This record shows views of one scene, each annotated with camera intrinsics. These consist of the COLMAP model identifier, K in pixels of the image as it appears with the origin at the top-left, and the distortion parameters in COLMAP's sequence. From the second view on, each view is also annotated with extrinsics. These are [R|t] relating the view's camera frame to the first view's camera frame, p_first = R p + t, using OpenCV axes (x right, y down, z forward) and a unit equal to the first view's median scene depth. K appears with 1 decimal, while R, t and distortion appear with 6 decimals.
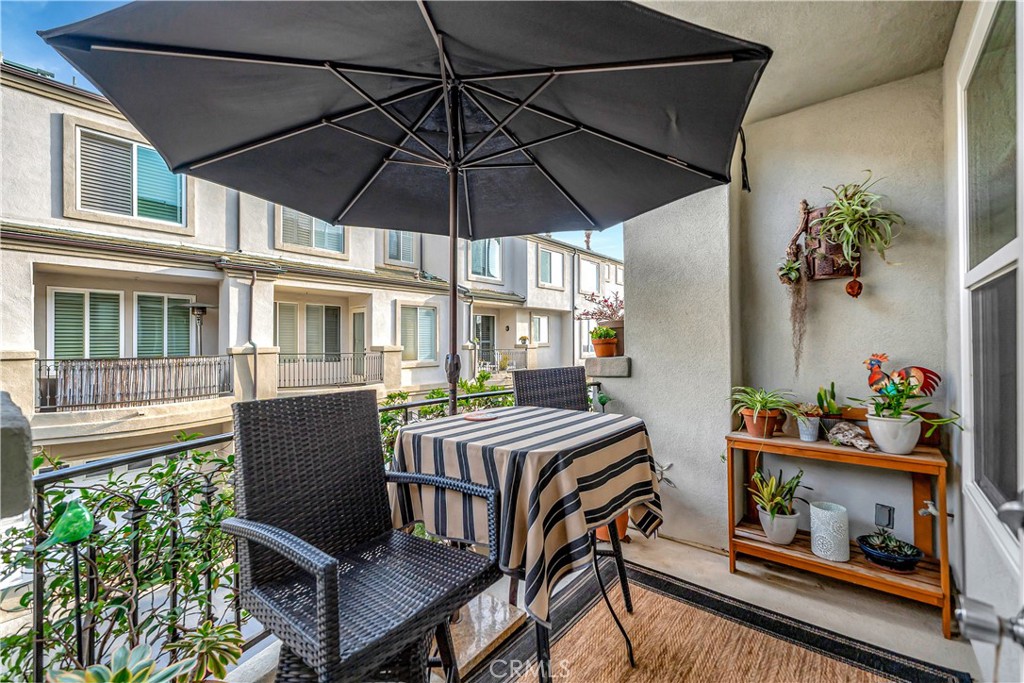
lens RADIAL K [[428.3, 0, 512.0], [0, 428.3, 338.0], [0, 0, 1]] dist [-0.001248, 0.000598]
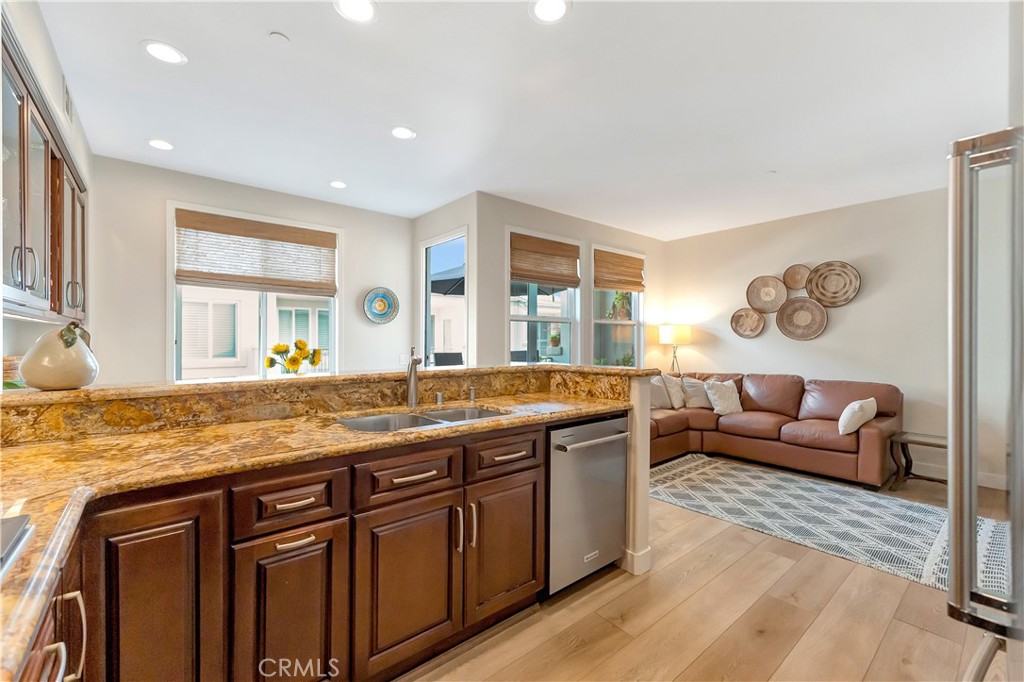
lens RADIAL K [[428.3, 0, 513.3], [0, 428.3, 338.6], [0, 0, 1]] dist [-0.001248, 0.000598]
pose [[0.984477, 0.005859, -0.175418, 0.136484], [-0.005575, 0.999982, 0.002114, -0.001900], [0.175427, -0.001104, 0.984492, -0.468669]]
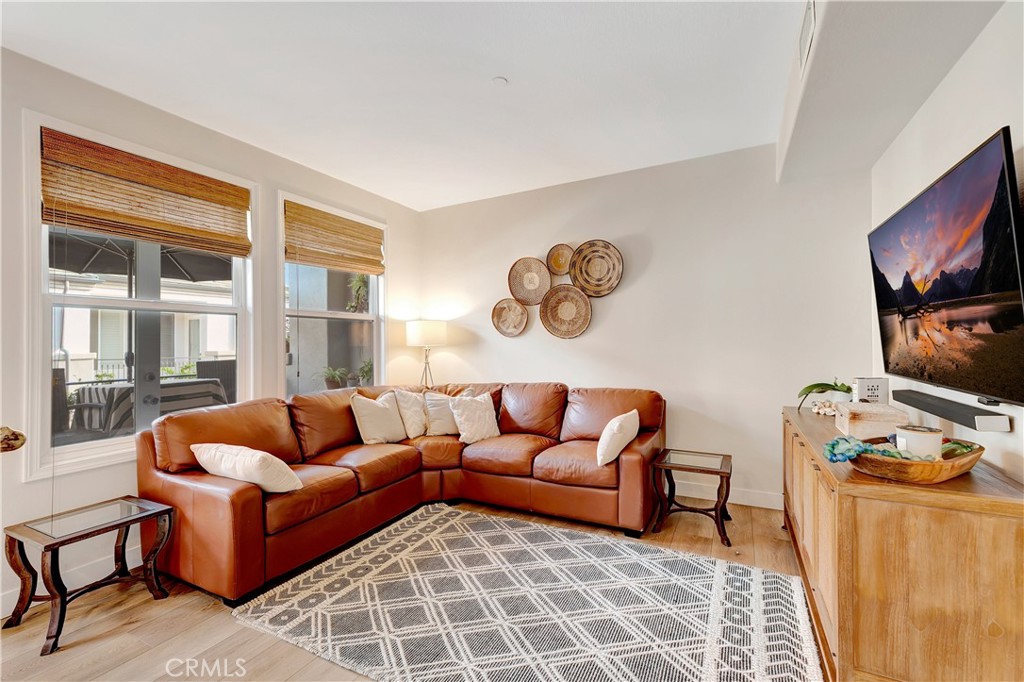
lens RADIAL K [[428.3, 0, 522.3], [0, 428.3, 341.9], [0, 0, 1]] dist [-0.001248, 0.000598]
pose [[0.972217, -0.009184, 0.233903, 0.252176], [0.009146, 0.999957, 0.001248, 0.001751], [-0.233904, 0.000926, 0.972259, -0.289260]]
